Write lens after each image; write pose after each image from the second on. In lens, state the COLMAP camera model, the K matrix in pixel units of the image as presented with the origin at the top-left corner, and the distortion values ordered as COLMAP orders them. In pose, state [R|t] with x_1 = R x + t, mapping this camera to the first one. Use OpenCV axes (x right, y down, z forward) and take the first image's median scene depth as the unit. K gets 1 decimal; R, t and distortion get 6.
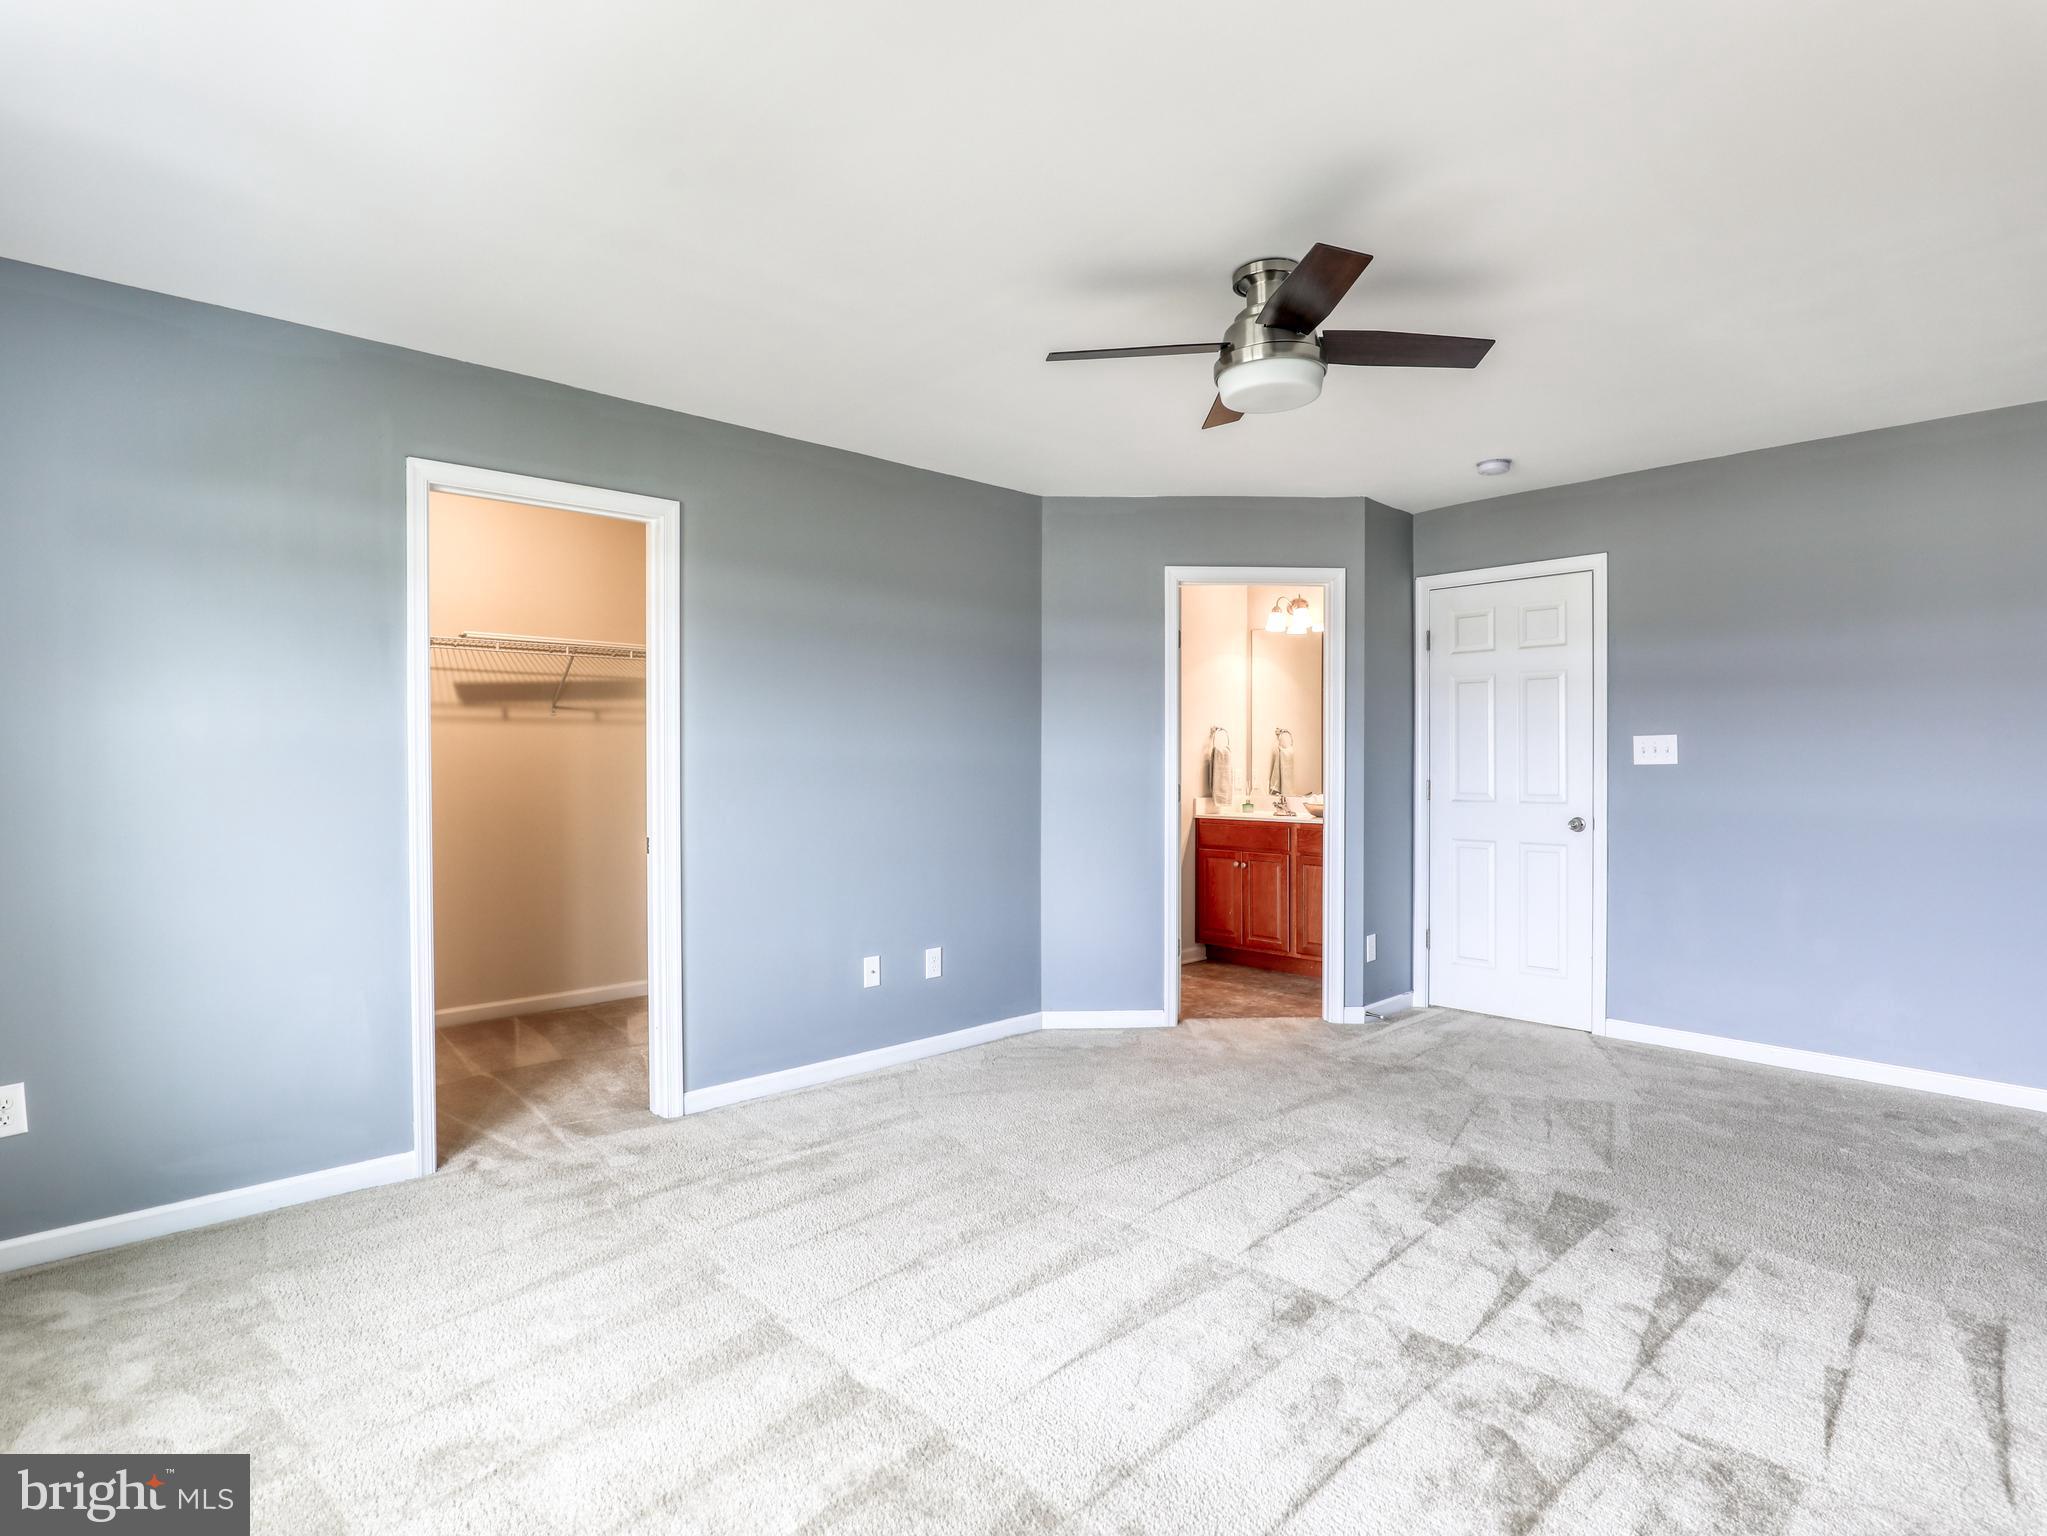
lens RADIAL K [[1055.4, 0, 1018.0], [0, 1055.4, 765.8], [0, 0, 1]] dist [-0.036088, 0.006586]
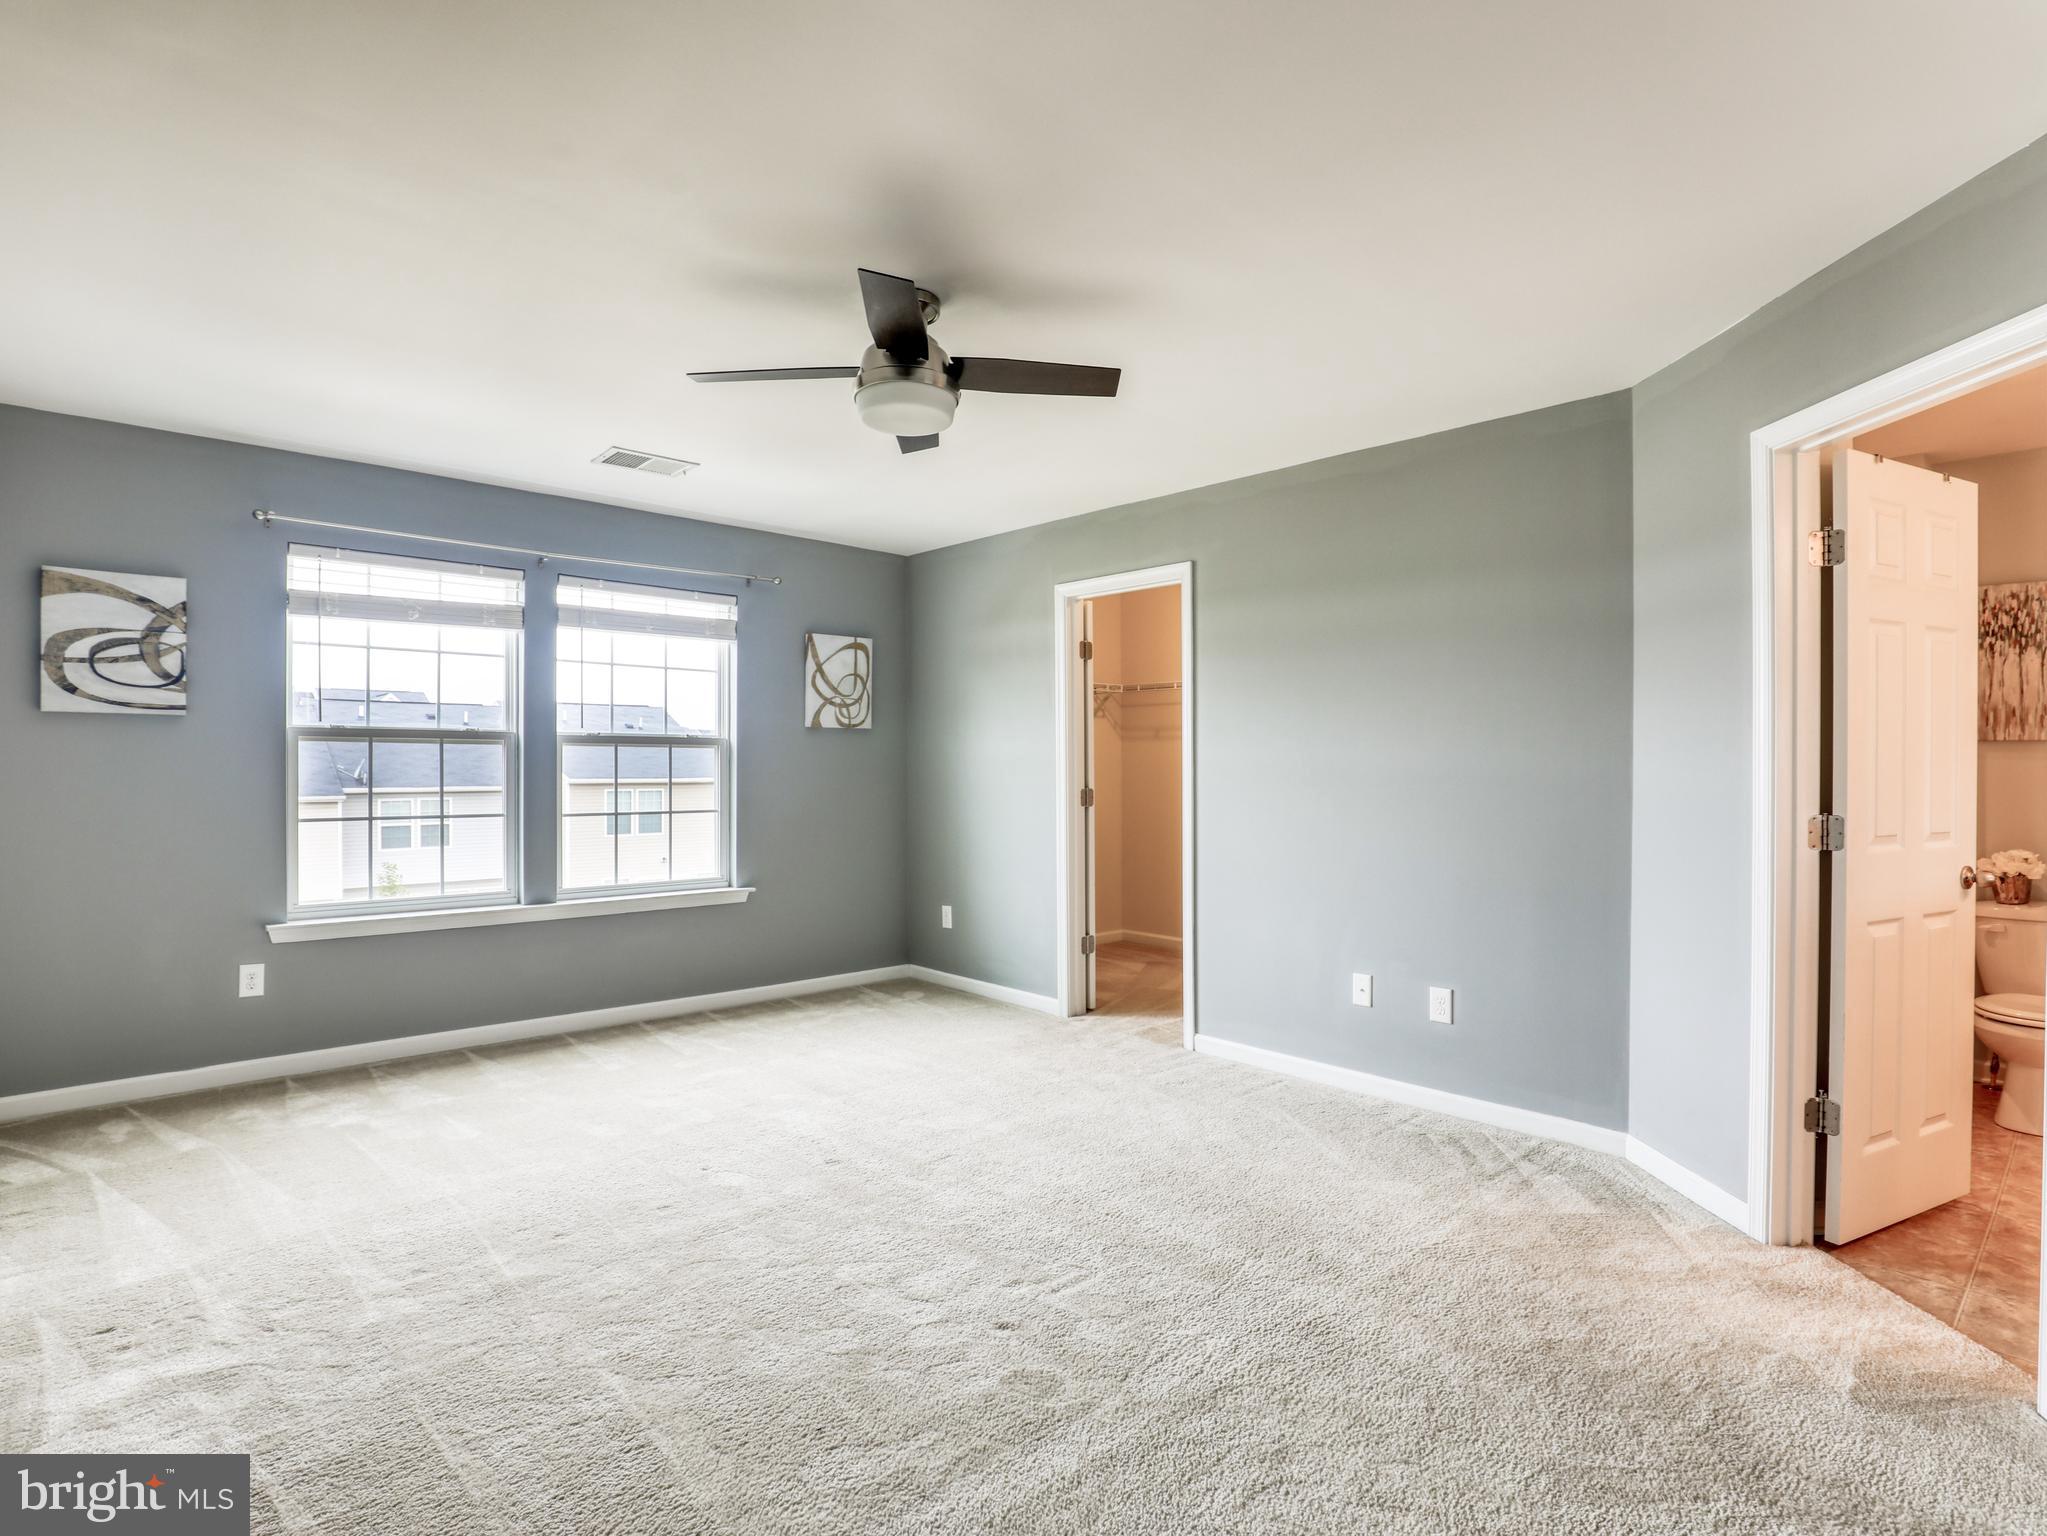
lens RADIAL K [[1010.3, 0, 1031.0], [0, 1010.3, 774.1], [0, 0, 1]] dist [-0.025493, -0.000355]
pose [[0.013361, 0.007080, -0.999886, 0.501246], [-0.011978, 0.999904, 0.006920, -0.001619], [0.999839, 0.011884, 0.013445, 0.448233]]
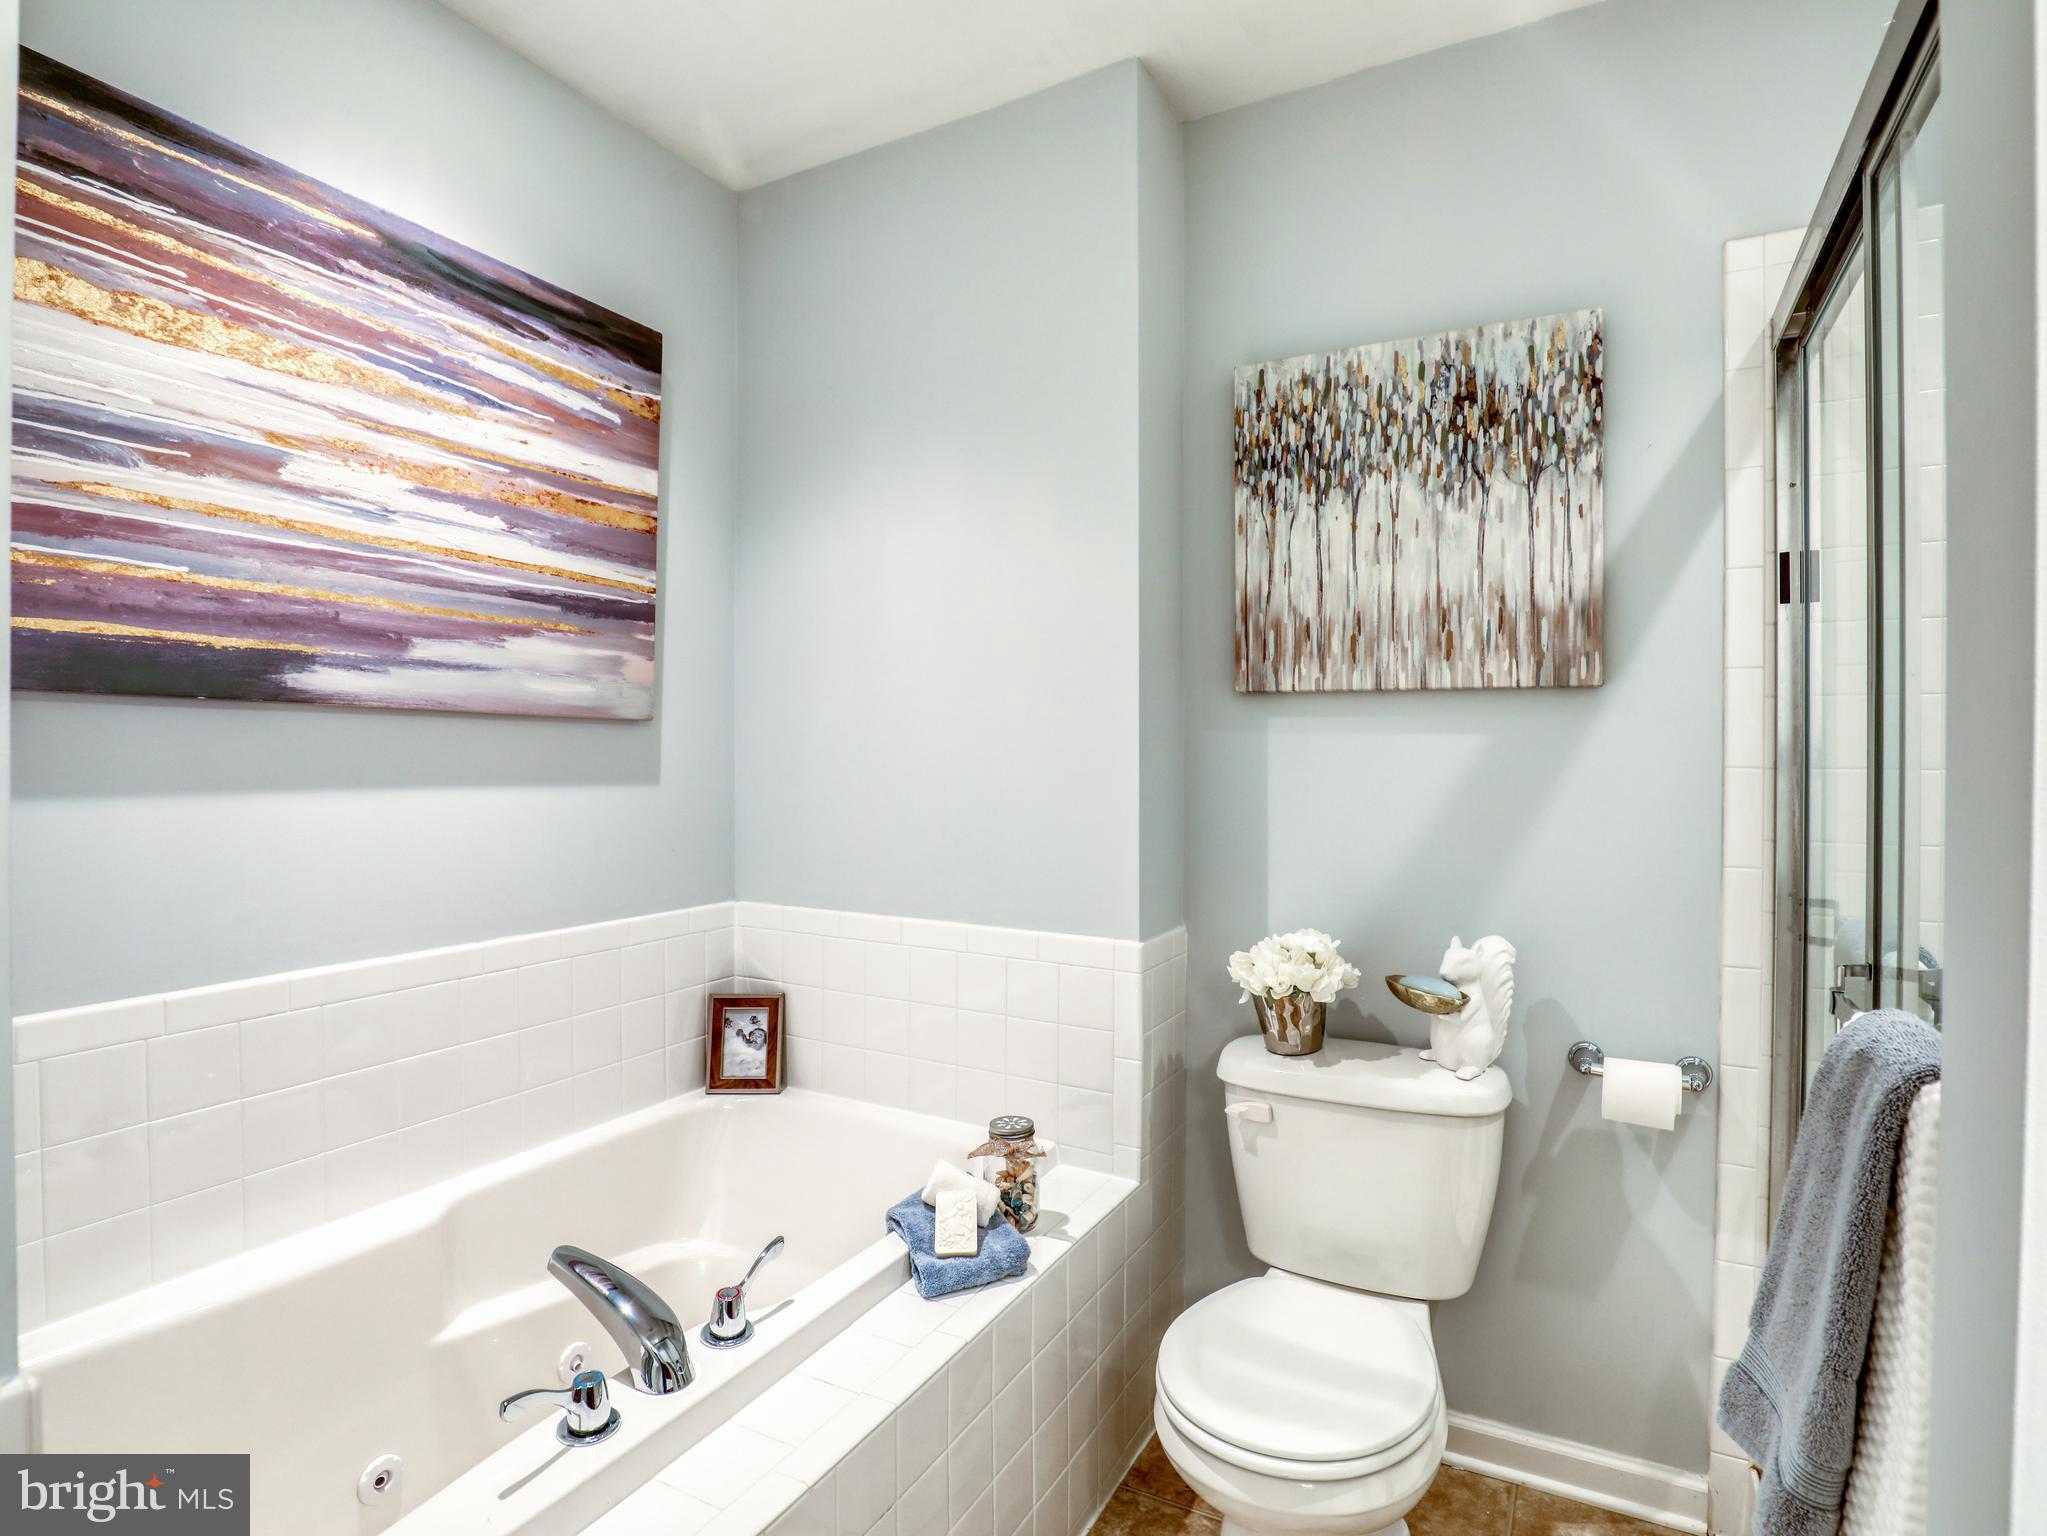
lens RADIAL K [[1055.4, 0, 1019.3], [0, 1055.4, 765.0], [0, 0, 1]] dist [-0.036088, 0.006586]
pose [[0.325219, 0.004476, -0.945628, 0.171168], [-0.008900, 0.999959, 0.001672, -0.003939], [0.945597, 0.007872, 0.325245, 0.872374]]
